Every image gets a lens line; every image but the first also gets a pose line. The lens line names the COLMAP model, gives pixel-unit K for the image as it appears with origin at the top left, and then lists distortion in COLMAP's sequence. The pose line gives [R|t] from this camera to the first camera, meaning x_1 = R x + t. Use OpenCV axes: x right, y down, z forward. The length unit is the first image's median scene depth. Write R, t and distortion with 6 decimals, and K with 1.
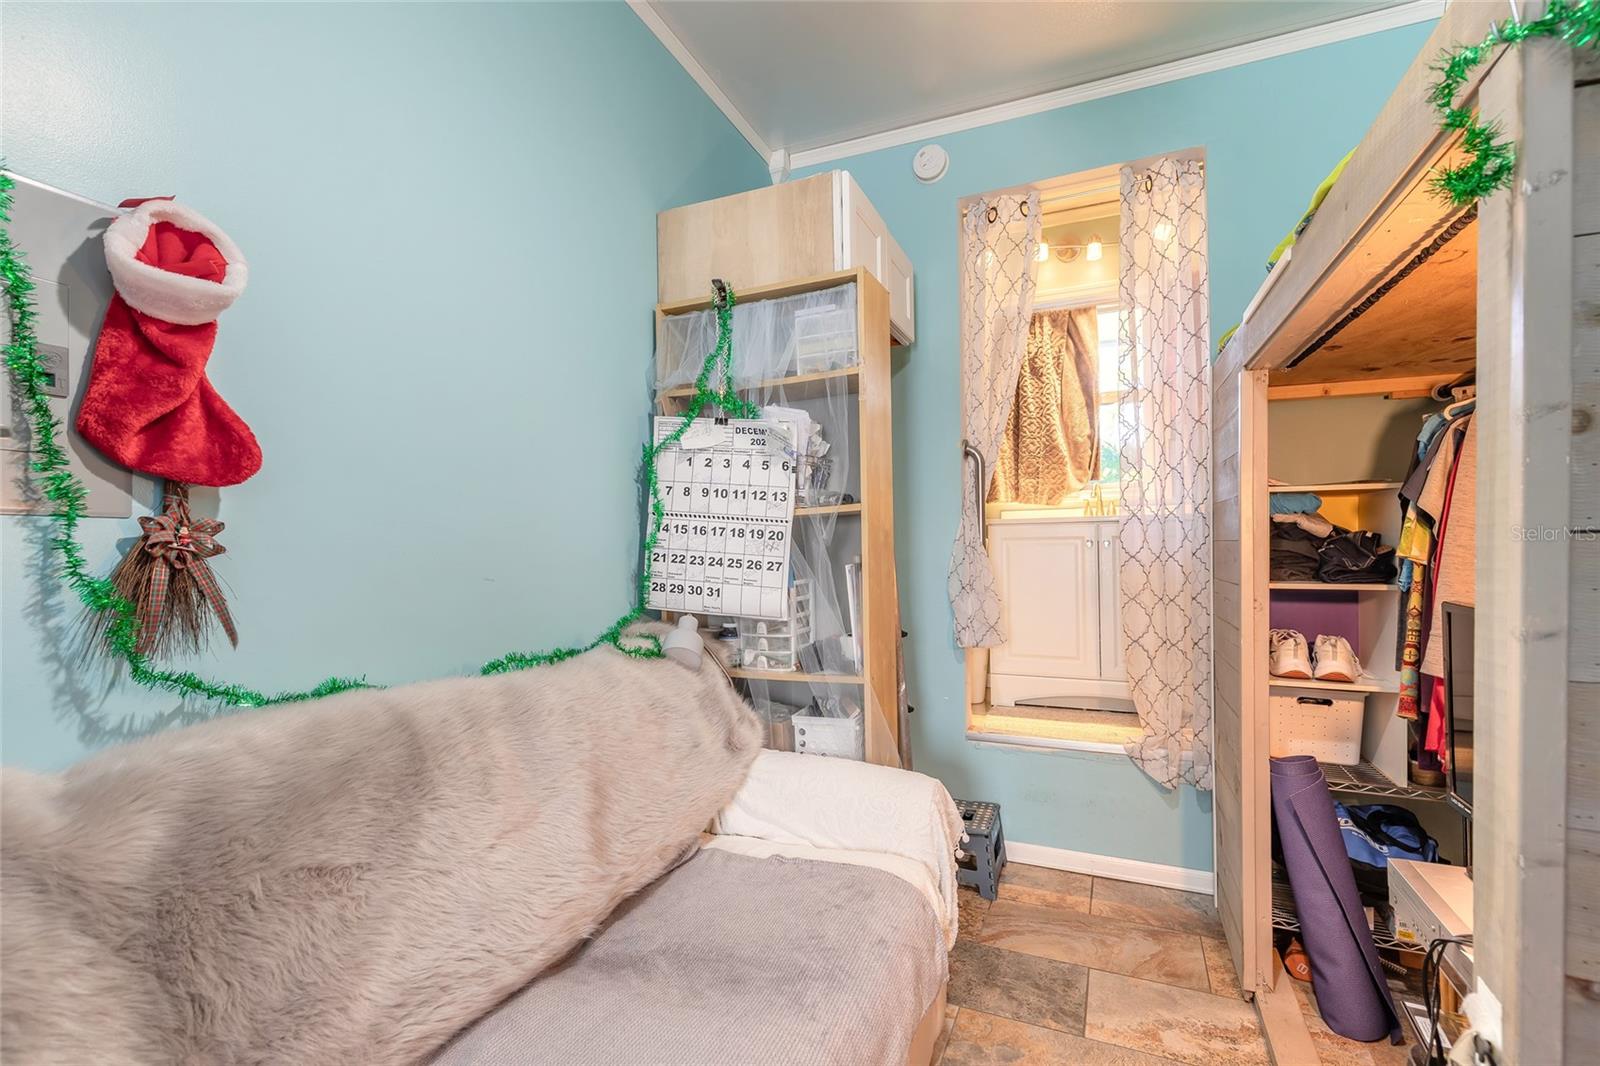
lens RADIAL K [[719.5, 0, 798.4], [0, 719.5, 530.8], [0, 0, 1]] dist [0.008438, -0.001031]
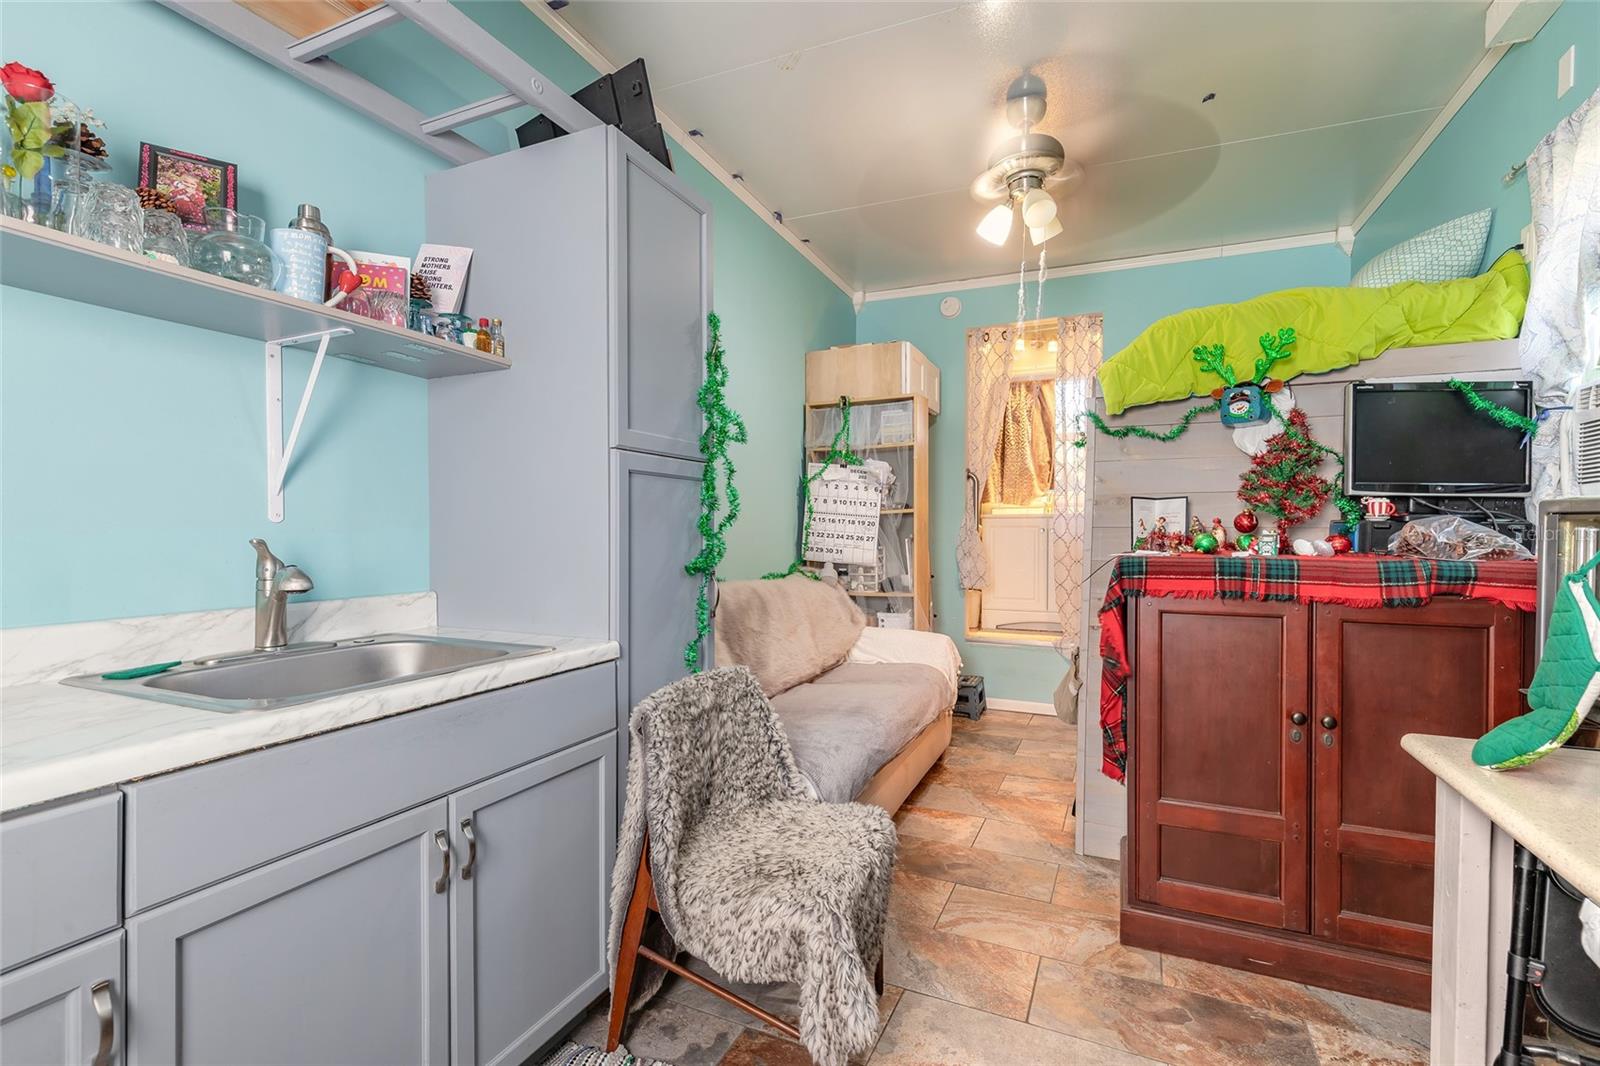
lens RADIAL K [[719.5, 0, 796.9], [0, 719.5, 540.1], [0, 0, 1]] dist [0.008438, -0.001031]
pose [[0.999795, 0.011245, -0.016814, -0.198592], [-0.010700, 0.999426, 0.032158, -0.009849], [0.017166, -0.031972, 0.999341, -0.995037]]
